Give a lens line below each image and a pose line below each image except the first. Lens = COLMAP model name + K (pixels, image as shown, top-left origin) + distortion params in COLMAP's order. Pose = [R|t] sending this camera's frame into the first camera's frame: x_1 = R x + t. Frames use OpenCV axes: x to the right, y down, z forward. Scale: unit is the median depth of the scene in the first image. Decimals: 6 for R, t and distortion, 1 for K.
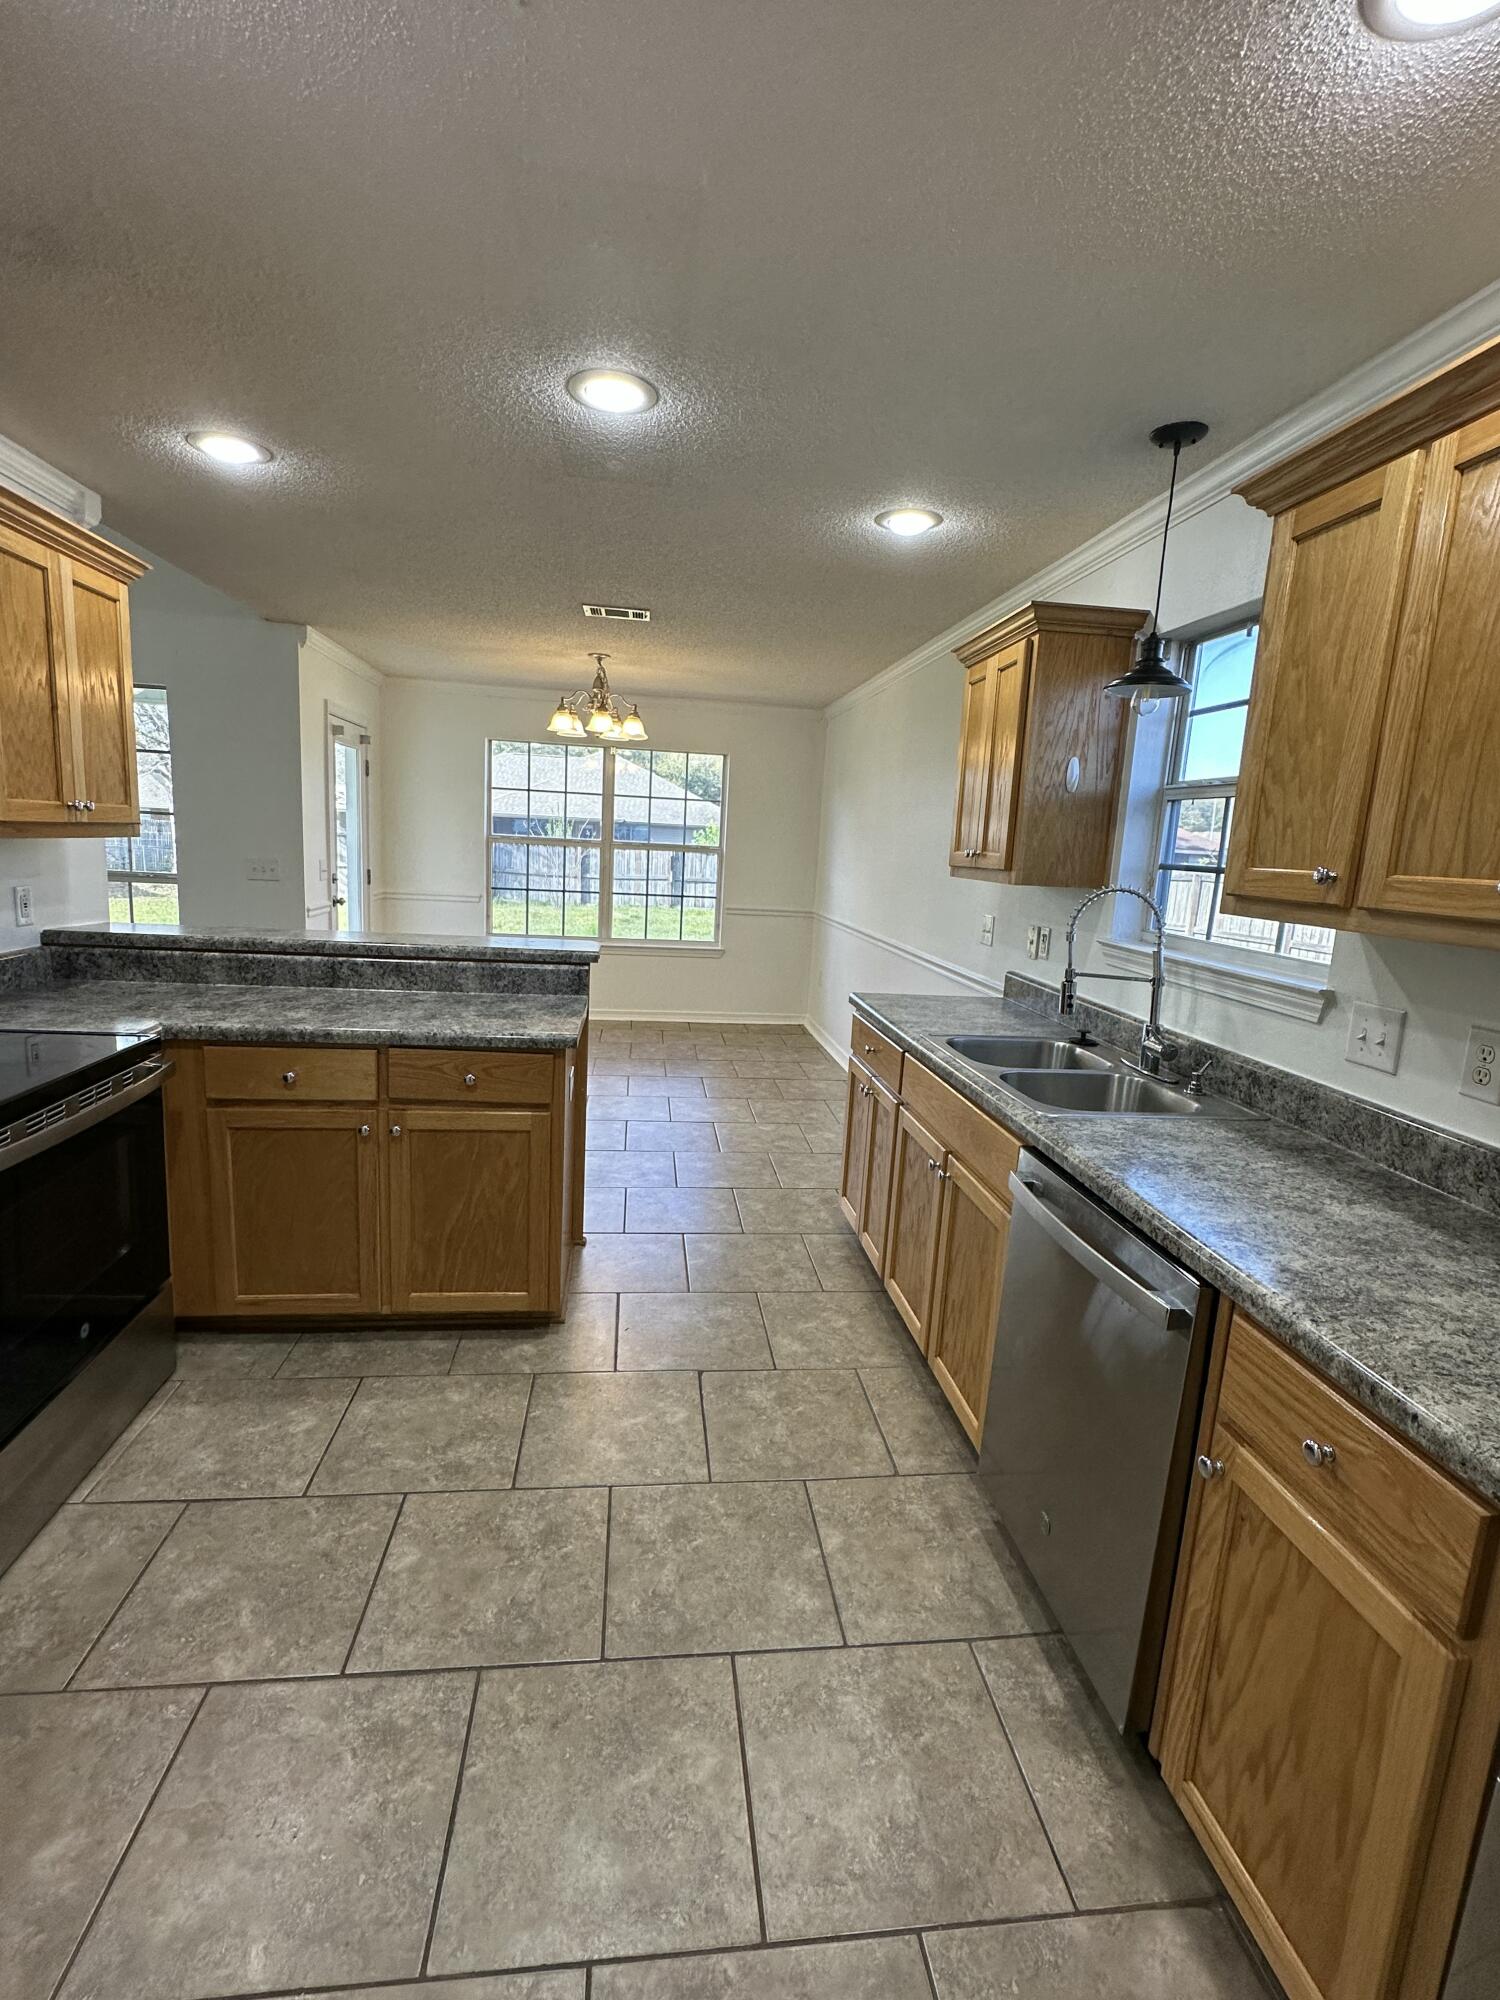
lens RADIAL K [[912.0, 0, 747.4], [0, 912.0, 999.1], [0, 0, 1]] dist [-0.002633, 0.000090]
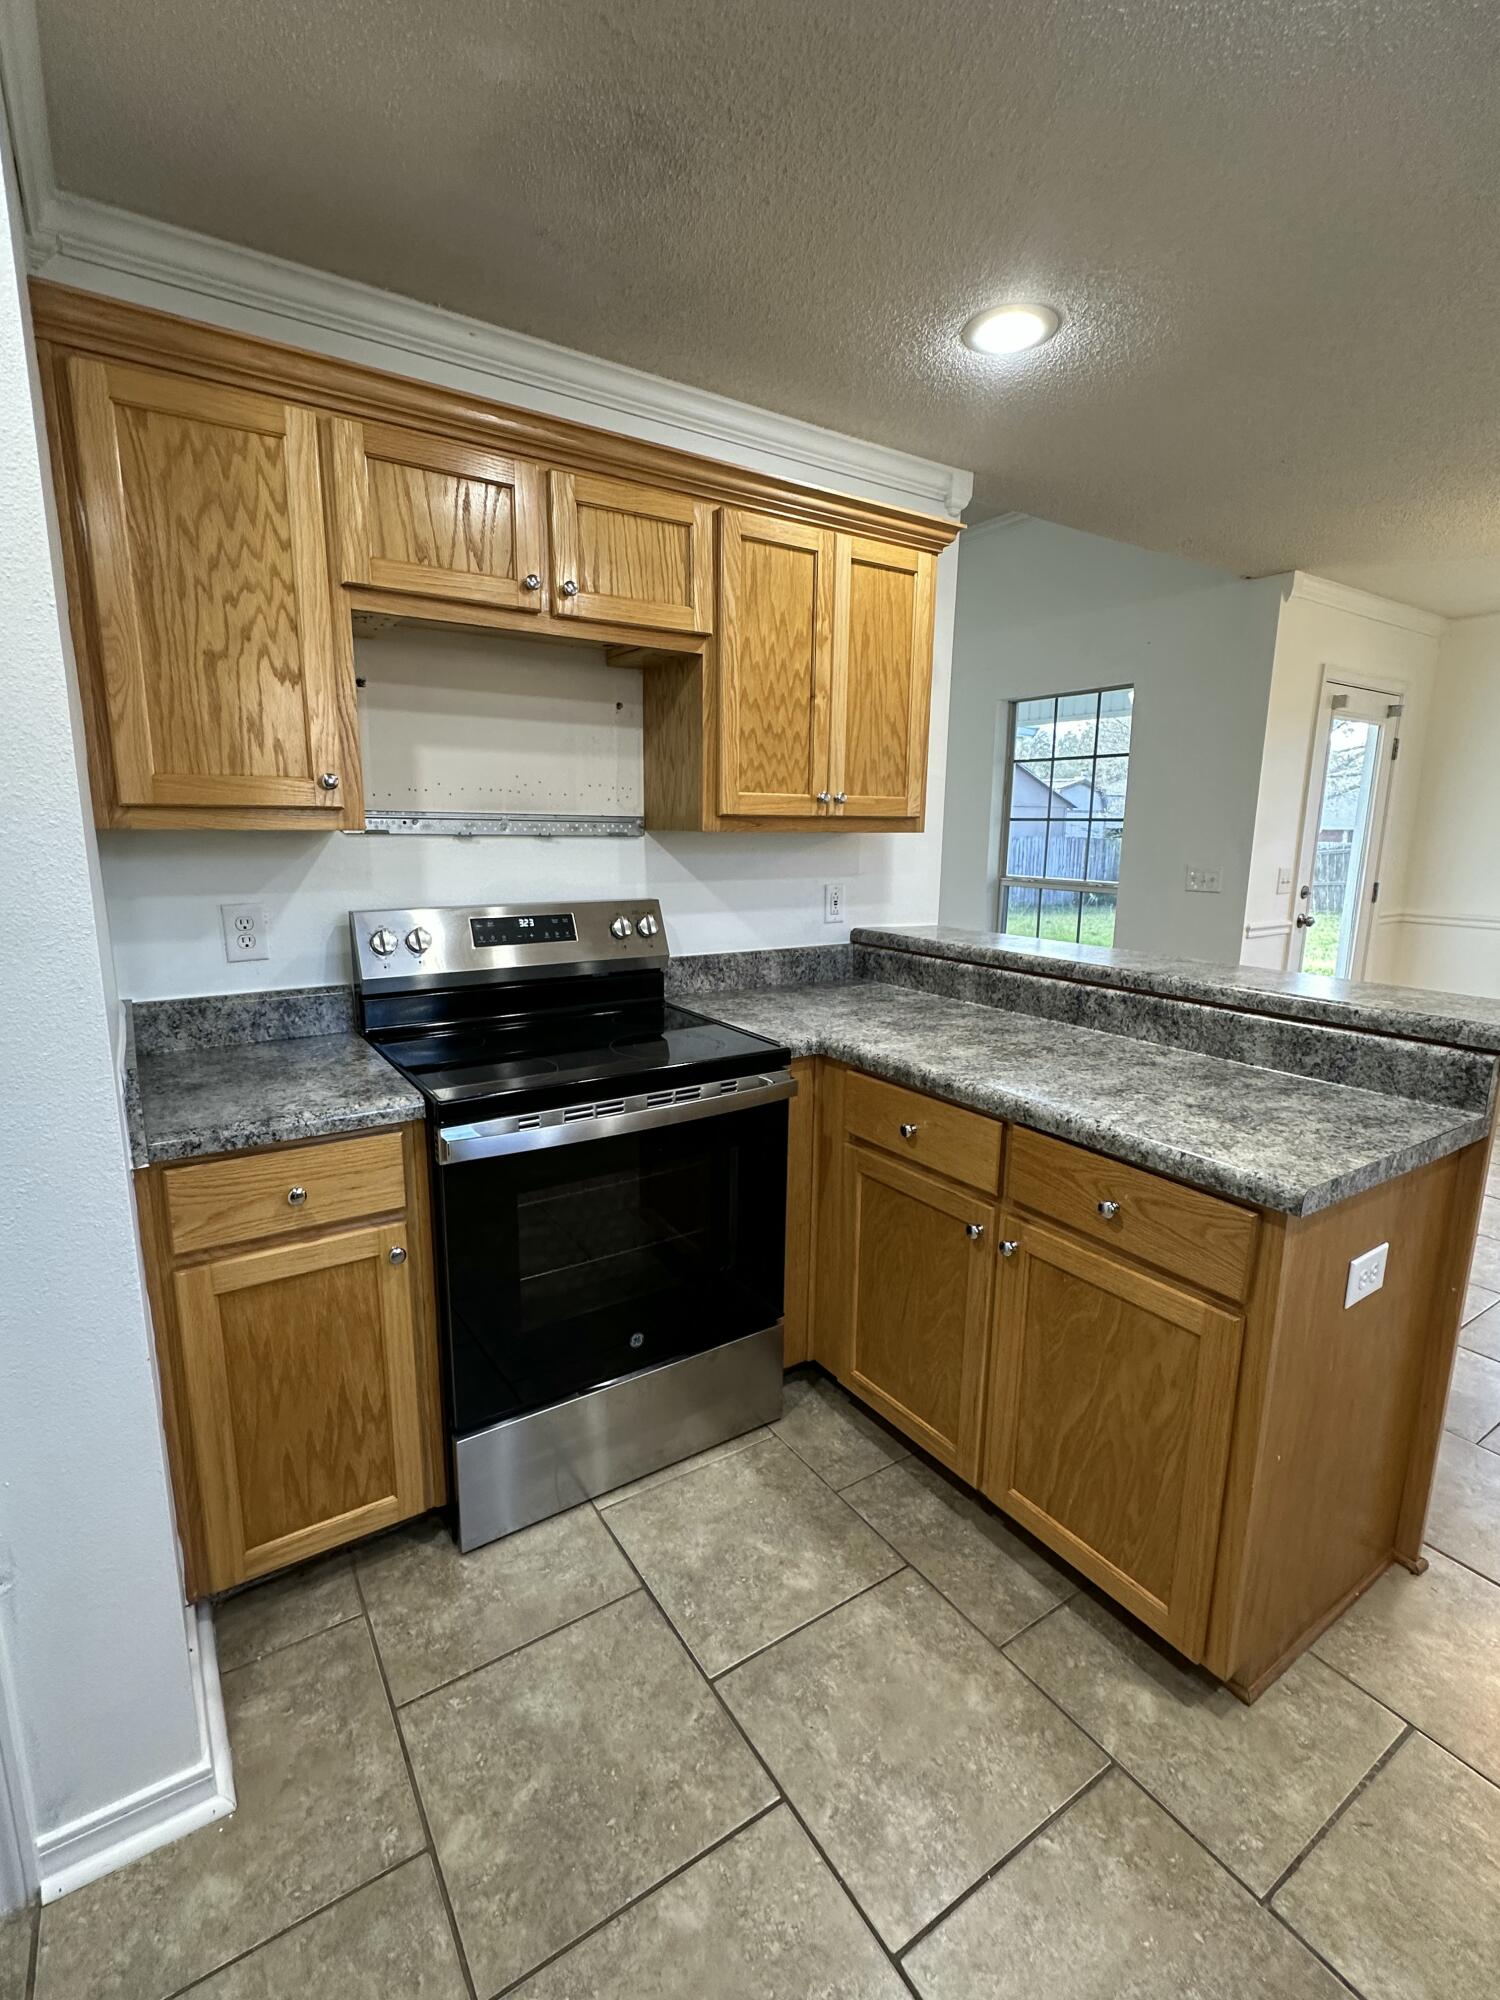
lens RADIAL K [[912.0, 0, 747.4], [0, 912.0, 999.1], [0, 0, 1]] dist [-0.002633, 0.000090]
pose [[0.444606, 0.118921, -0.887797, 0.114835], [-0.140036, 0.988188, 0.062239, -0.057093], [0.884712, 0.096652, 0.456007, 0.565883]]
